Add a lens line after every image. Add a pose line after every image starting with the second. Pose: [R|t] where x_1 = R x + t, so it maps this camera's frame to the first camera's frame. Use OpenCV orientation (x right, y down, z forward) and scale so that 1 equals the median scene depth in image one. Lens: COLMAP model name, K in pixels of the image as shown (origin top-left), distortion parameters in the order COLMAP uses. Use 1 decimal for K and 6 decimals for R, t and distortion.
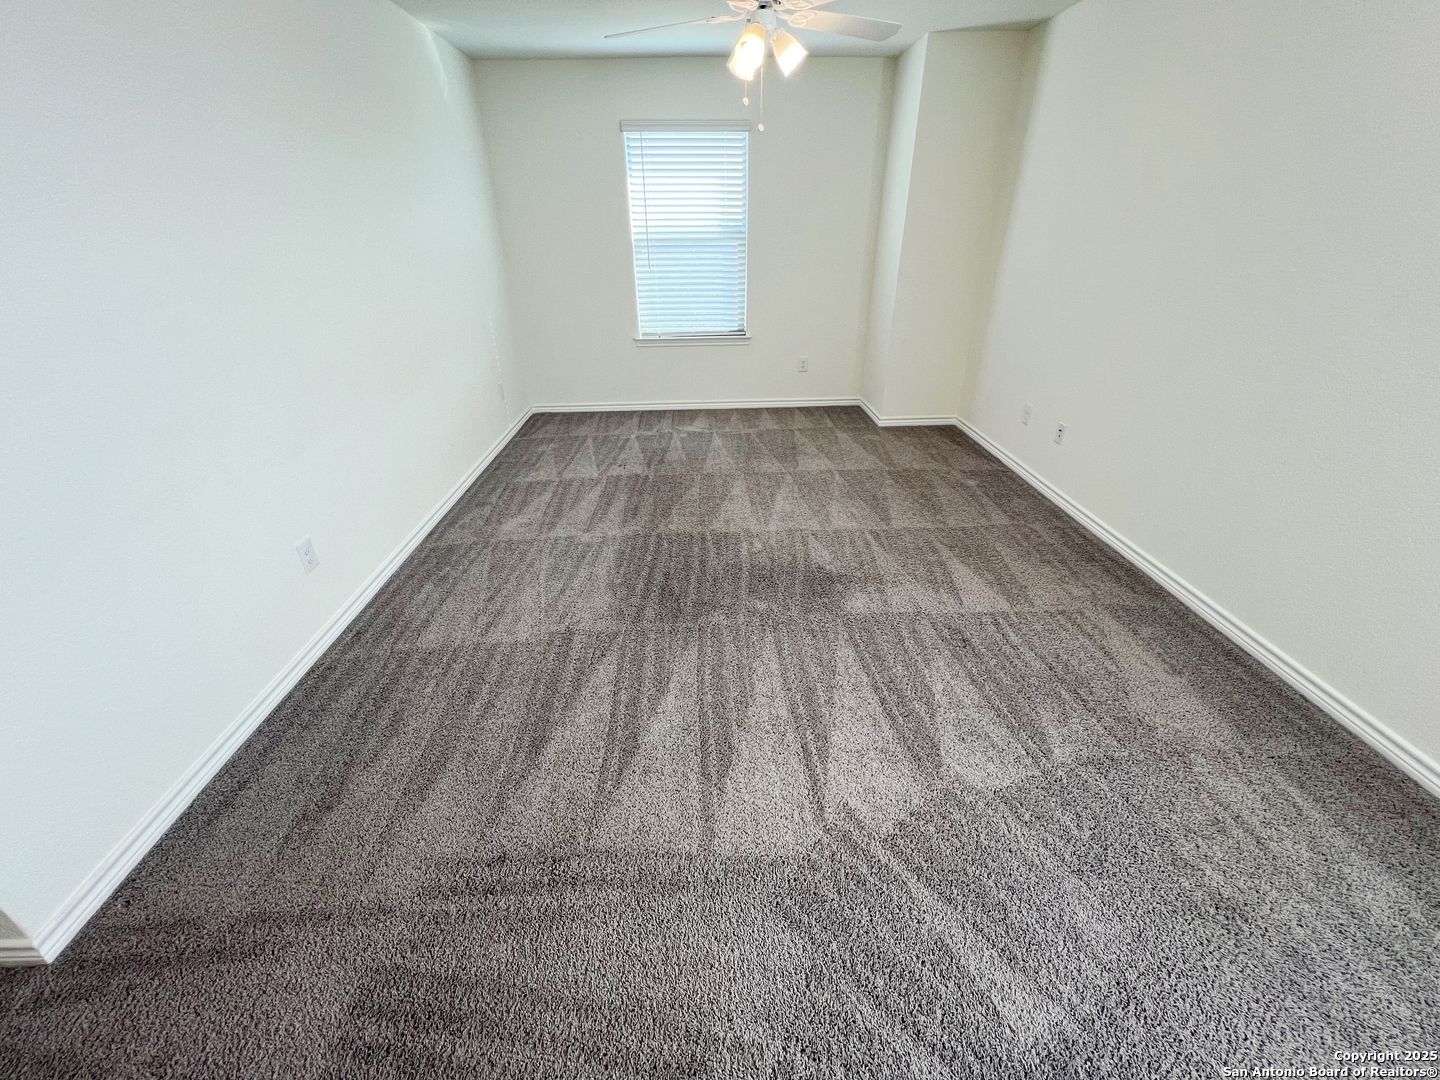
lens RADIAL K [[575.7, 0, 719.4], [0, 575.7, 537.4], [0, 0, 1]] dist [0.000154, 0.000281]
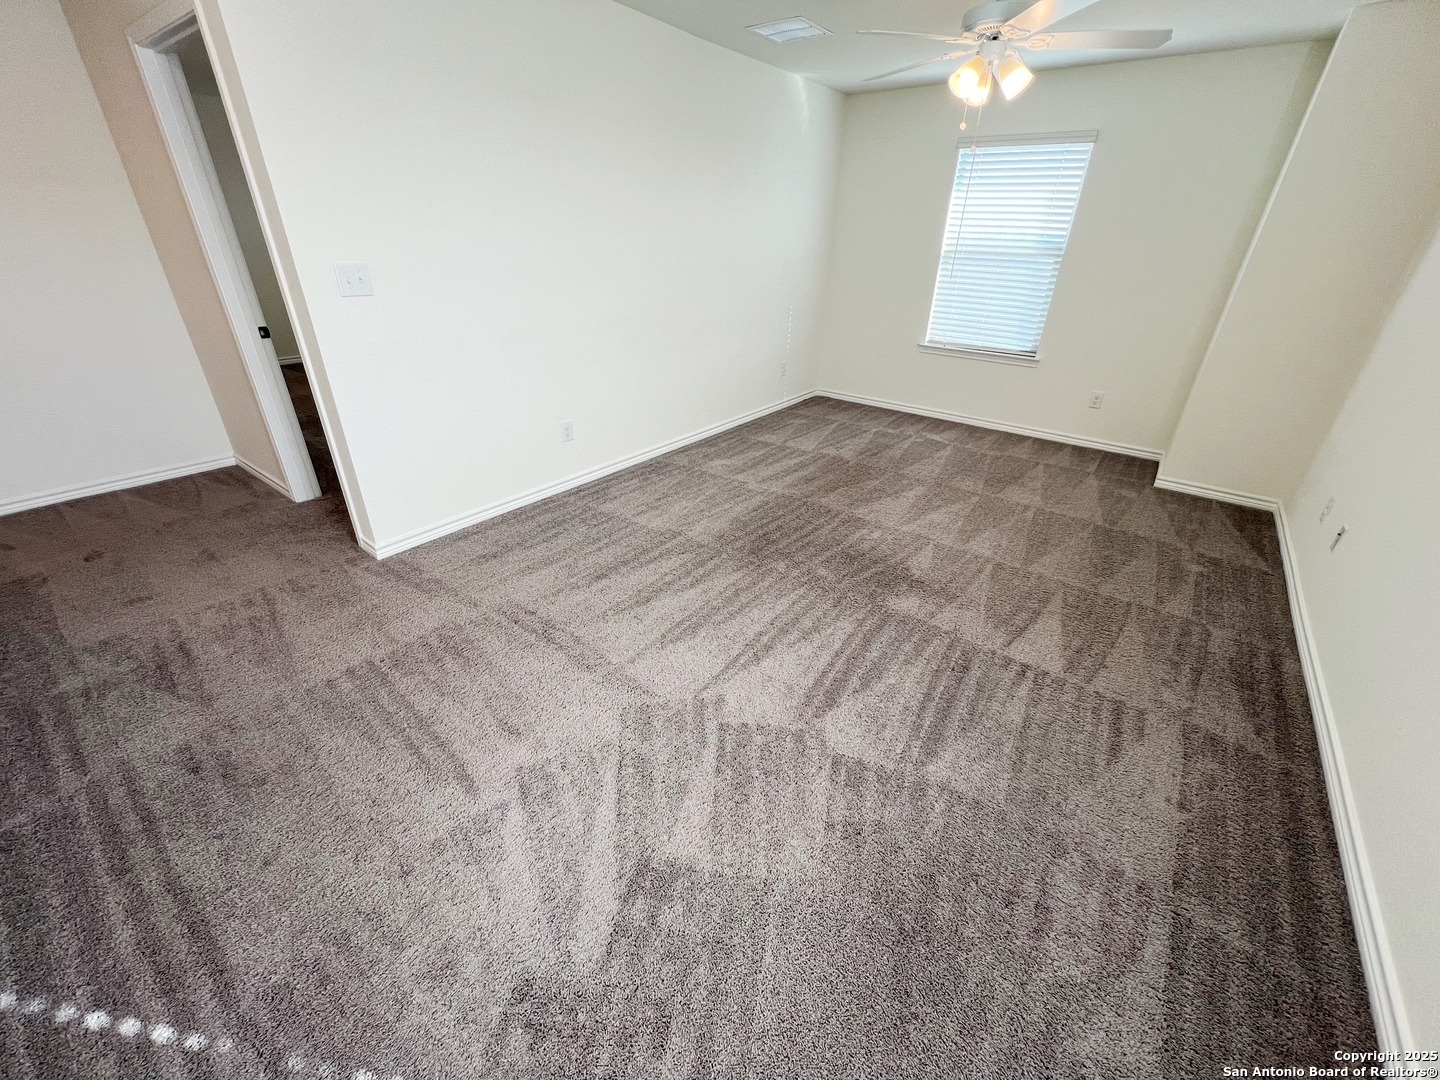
lens RADIAL K [[575.7, 0, 719.4], [0, 575.7, 537.4], [0, 0, 1]] dist [0.000154, 0.000281]
pose [[0.770271, 0.326407, -0.547852, 0.361414], [-0.331956, 0.938742, 0.092571, 0.012007], [0.544507, 0.110558, 0.831438, -0.040940]]
